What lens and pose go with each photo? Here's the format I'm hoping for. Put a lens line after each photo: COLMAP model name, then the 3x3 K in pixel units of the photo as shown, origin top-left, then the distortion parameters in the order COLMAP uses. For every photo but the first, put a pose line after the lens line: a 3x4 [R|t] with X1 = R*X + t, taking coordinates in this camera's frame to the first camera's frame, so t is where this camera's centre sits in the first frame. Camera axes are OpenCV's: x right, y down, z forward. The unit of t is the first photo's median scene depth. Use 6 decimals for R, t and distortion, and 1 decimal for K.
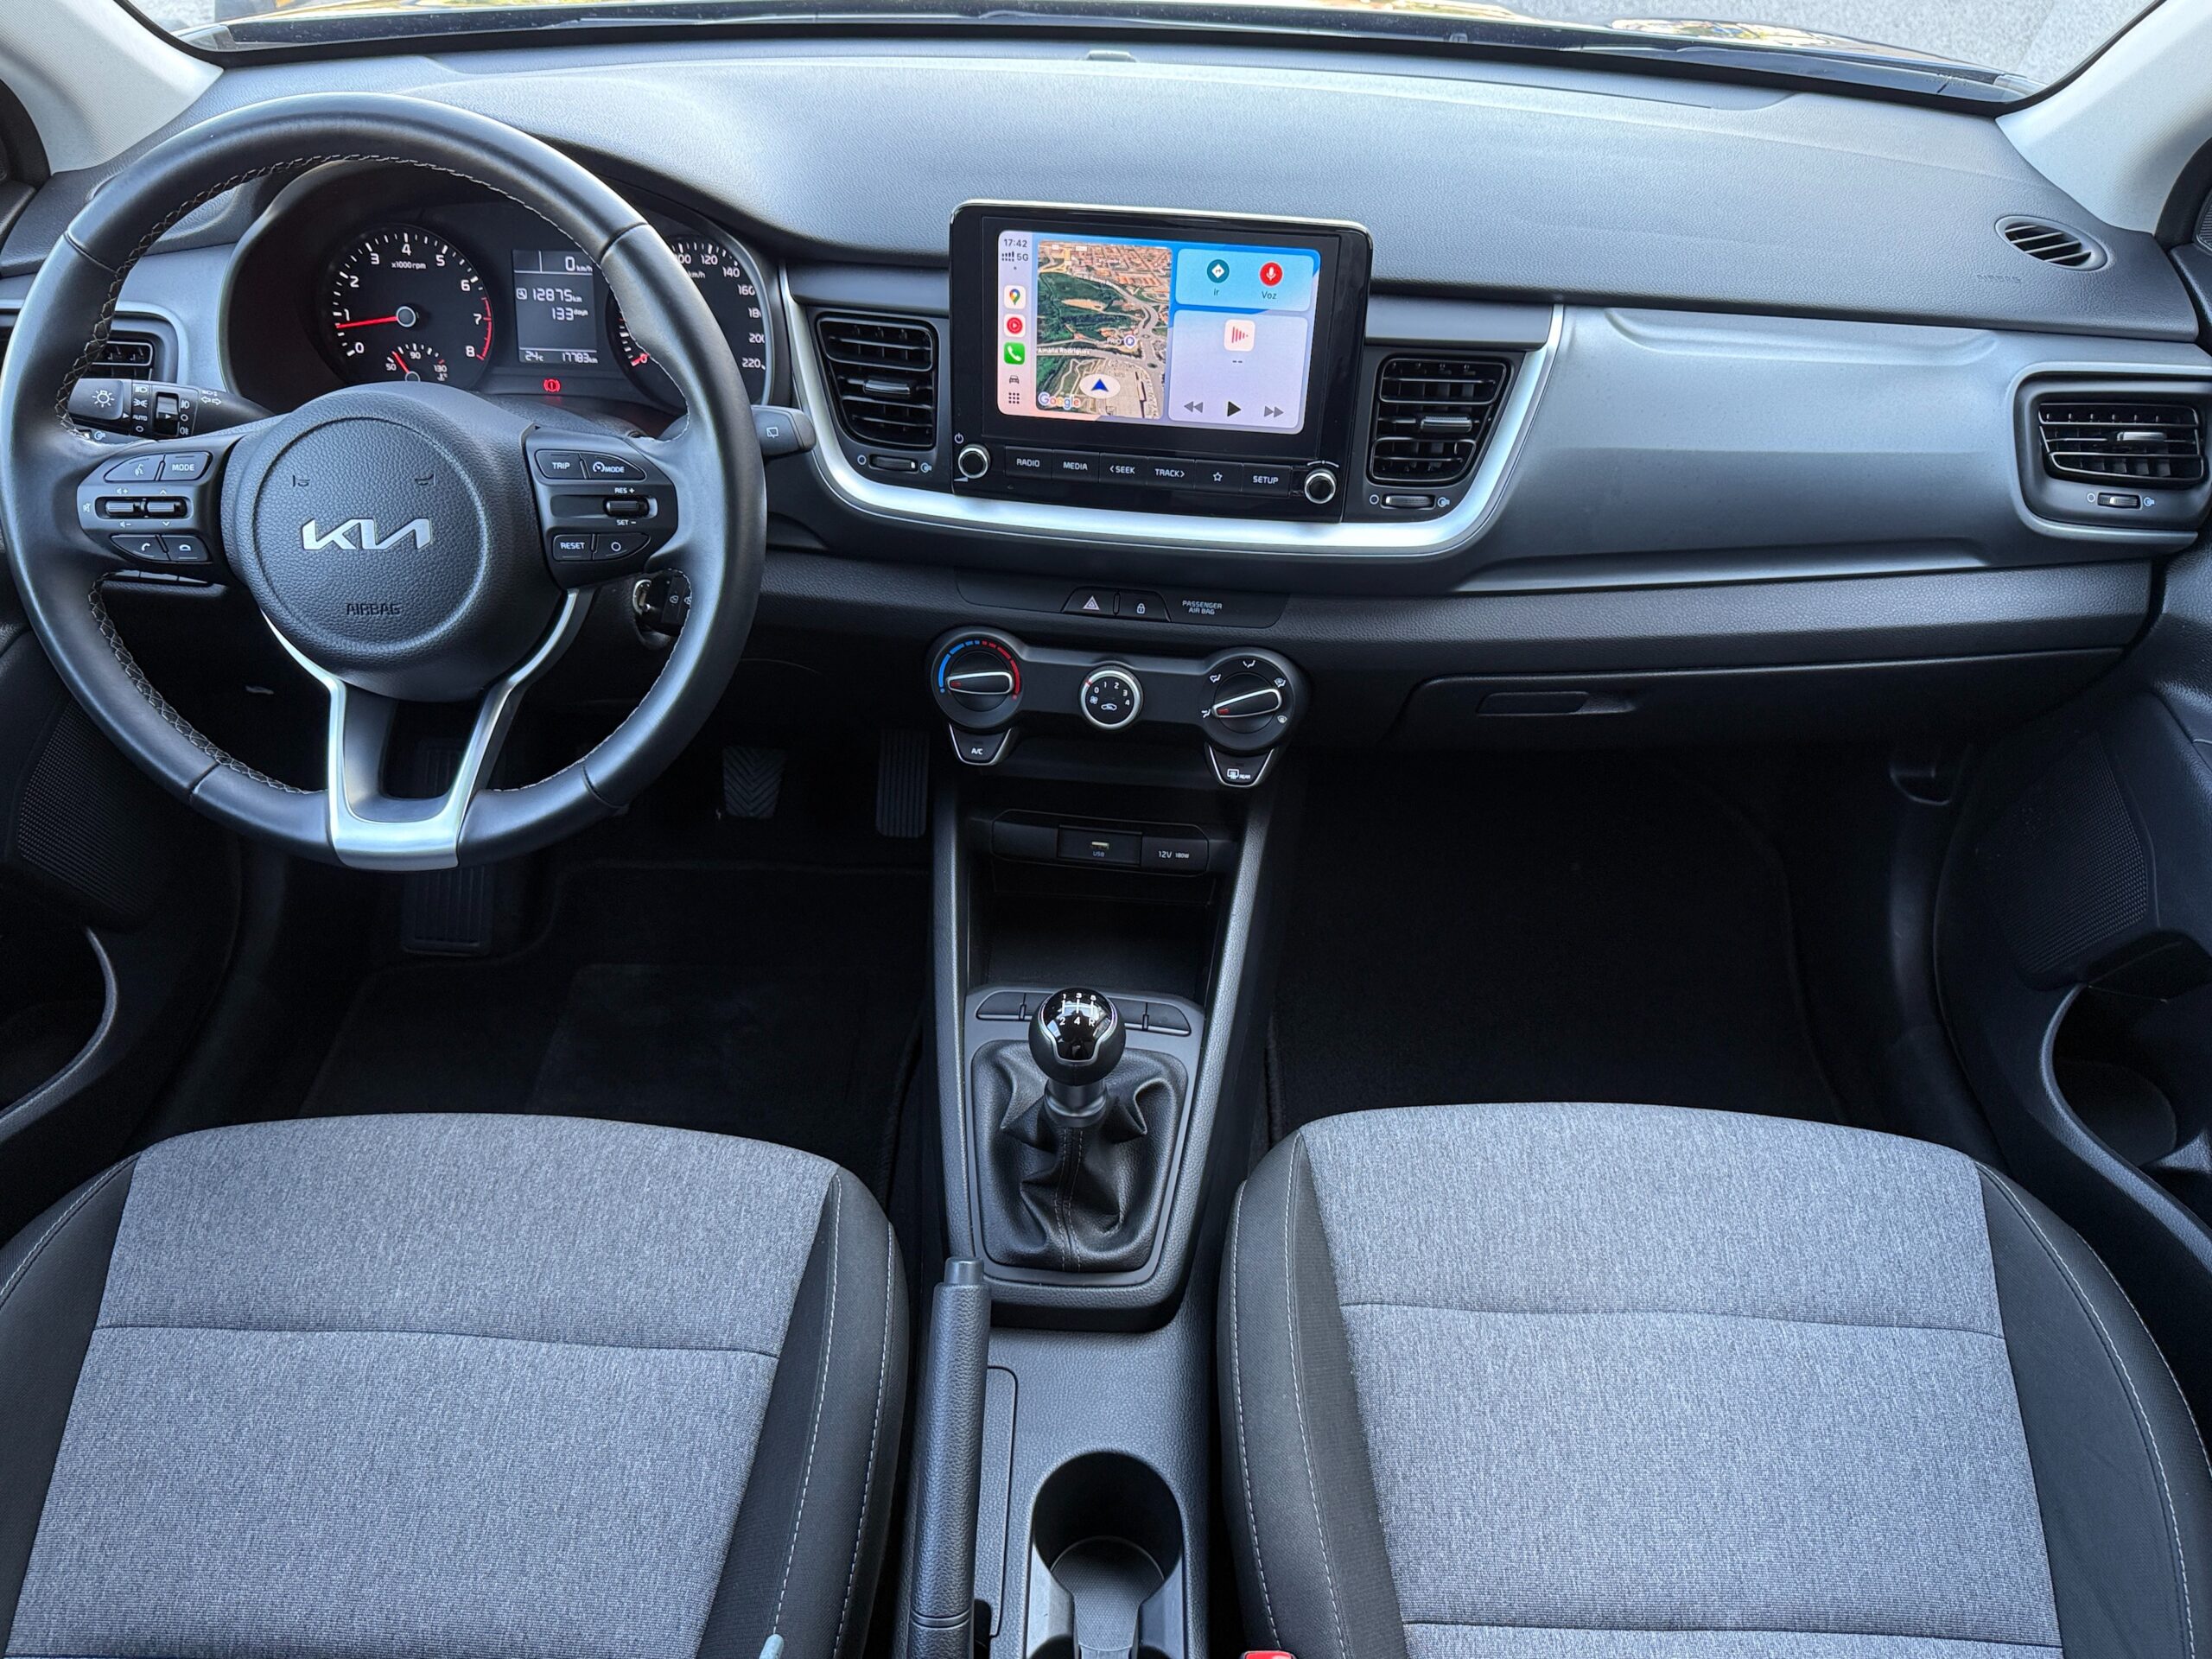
lens RADIAL K [[1706.3, 0, 1106.0], [0, 1706.3, 829.5], [0, 0, 1]] dist [-0.001937, -0.000075]
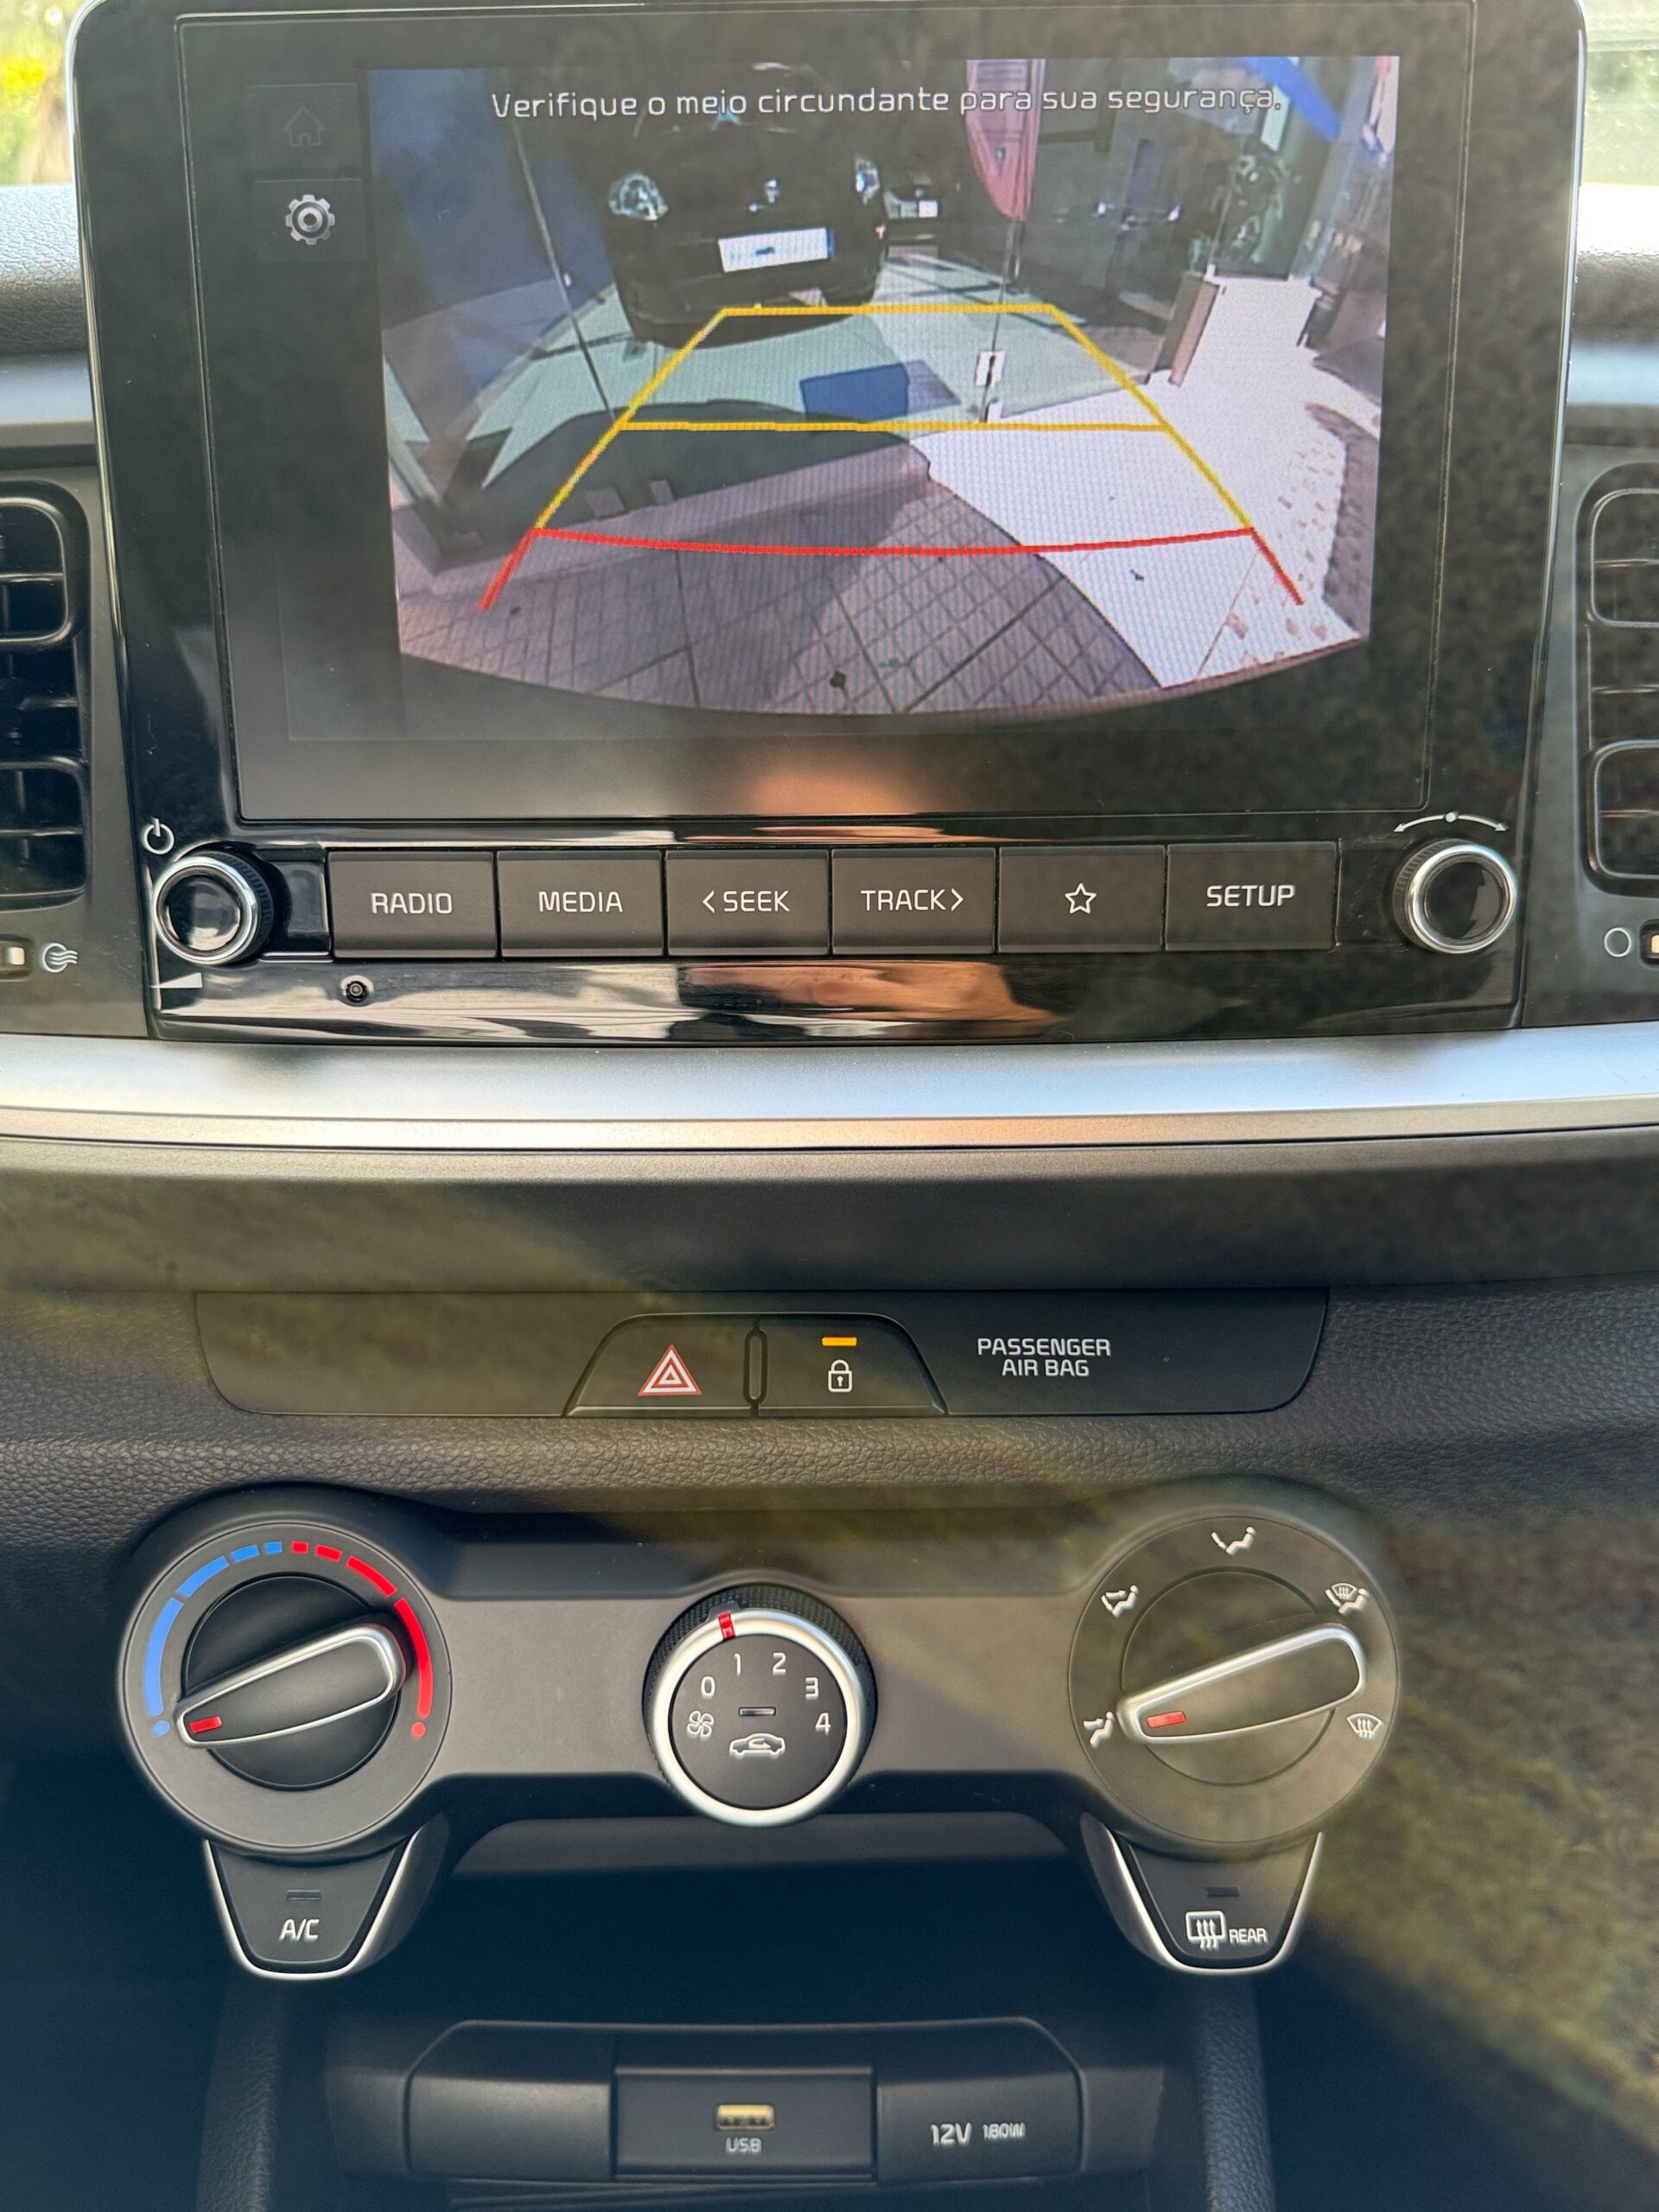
lens RADIAL K [[1706.3, 0, 829.5], [0, 1706.3, 1106.0], [0, 0, 1]] dist [-0.001937, -0.000075]
pose [[0.992981, -0.067316, 0.097250, -0.006516], [0.086992, 0.972752, -0.214911, -0.112329], [-0.080133, 0.221863, 0.971780, 0.708265]]
